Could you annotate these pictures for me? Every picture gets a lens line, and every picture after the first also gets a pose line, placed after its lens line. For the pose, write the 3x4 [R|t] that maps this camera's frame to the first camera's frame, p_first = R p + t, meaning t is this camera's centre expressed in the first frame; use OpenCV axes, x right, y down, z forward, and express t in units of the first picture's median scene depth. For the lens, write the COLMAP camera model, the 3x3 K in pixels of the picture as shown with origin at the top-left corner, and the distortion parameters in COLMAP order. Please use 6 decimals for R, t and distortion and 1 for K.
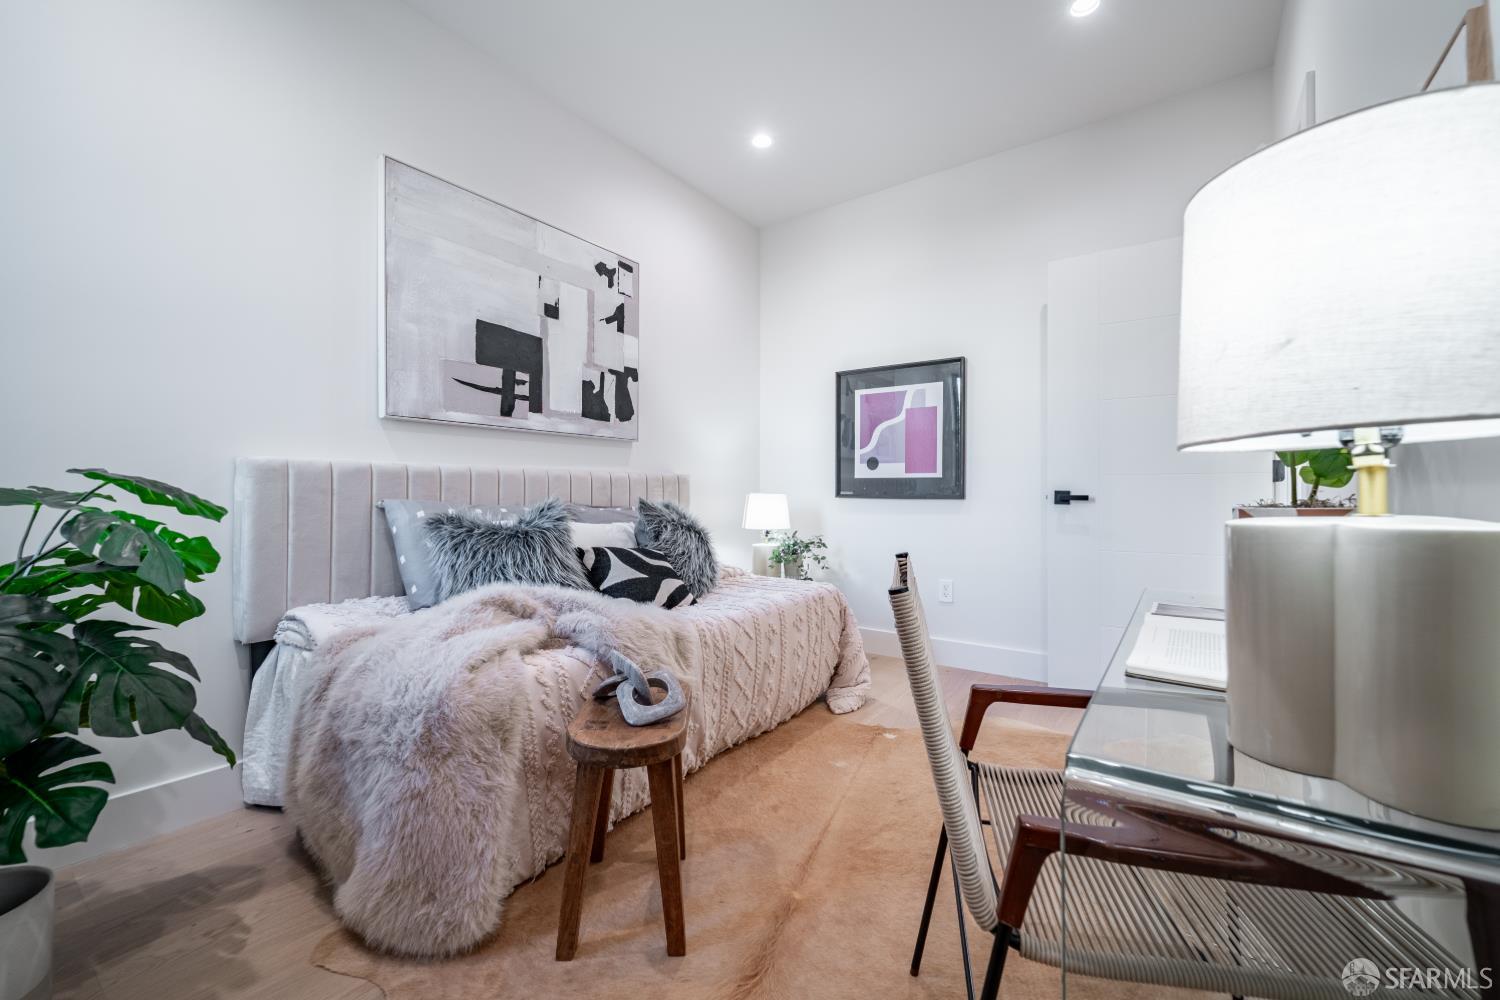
lens RADIAL K [[601.6, 0, 747.6], [0, 601.6, 496.5], [0, 0, 1]] dist [0.003475, -0.002554]
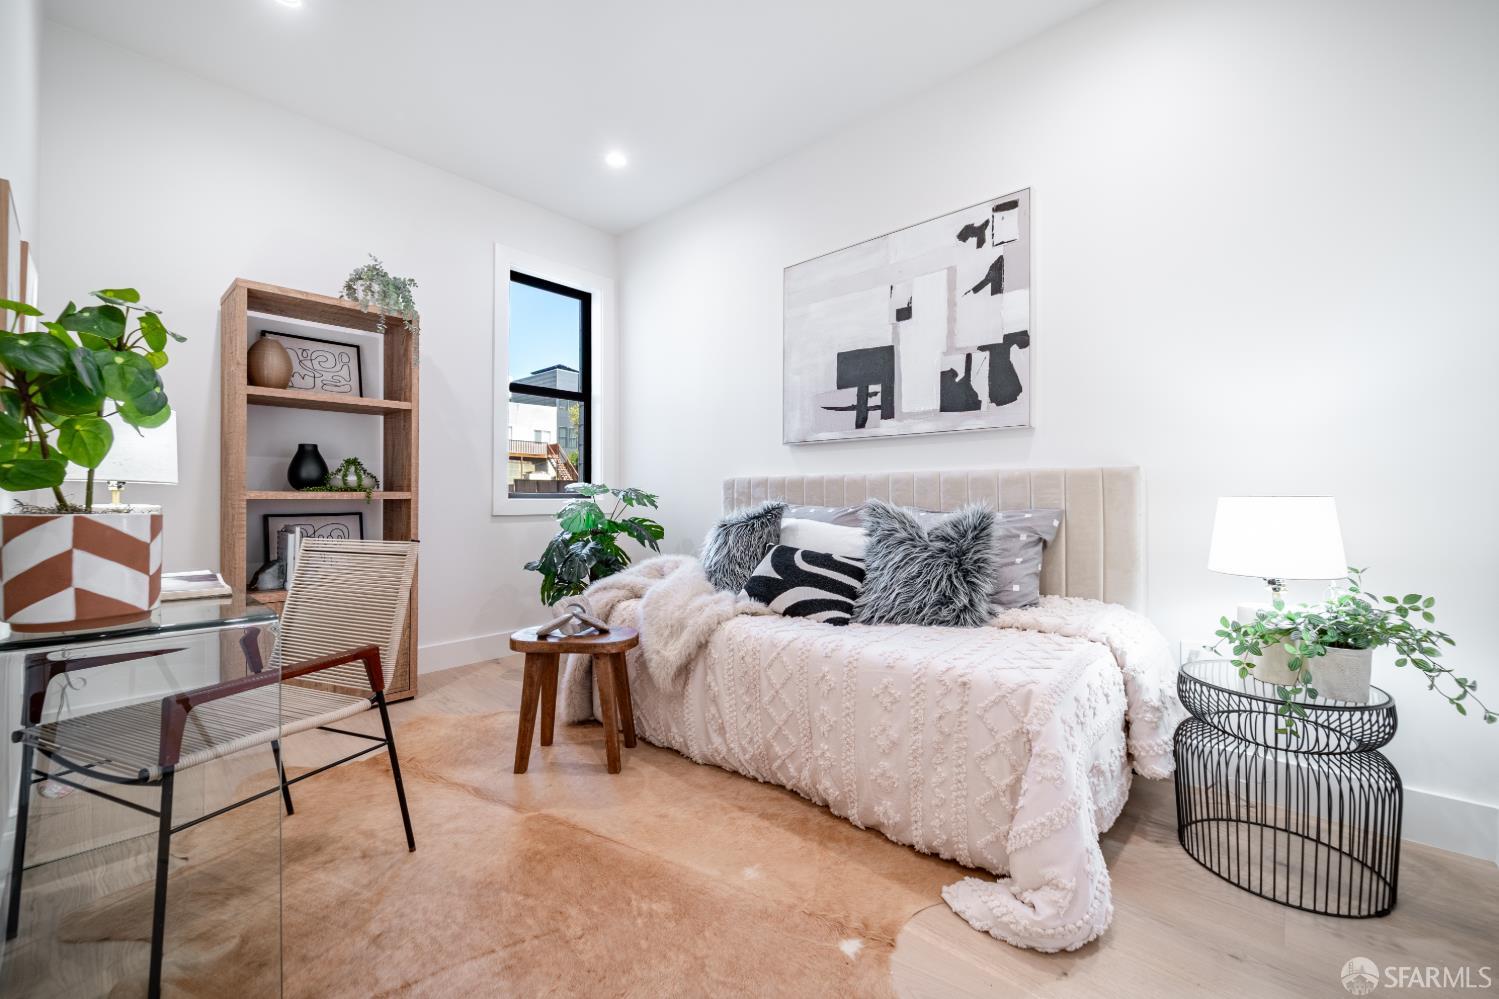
lens RADIAL K [[601.2, 0, 747.1], [0, 601.2, 496.0], [0, 0, 1]] dist [0.003475, -0.002554]
pose [[-0.118029, 0.001559, -0.993009, 0.703282], [-0.002614, 0.999995, 0.001881, -0.007243], [0.993007, 0.002818, -0.118024, 0.871100]]
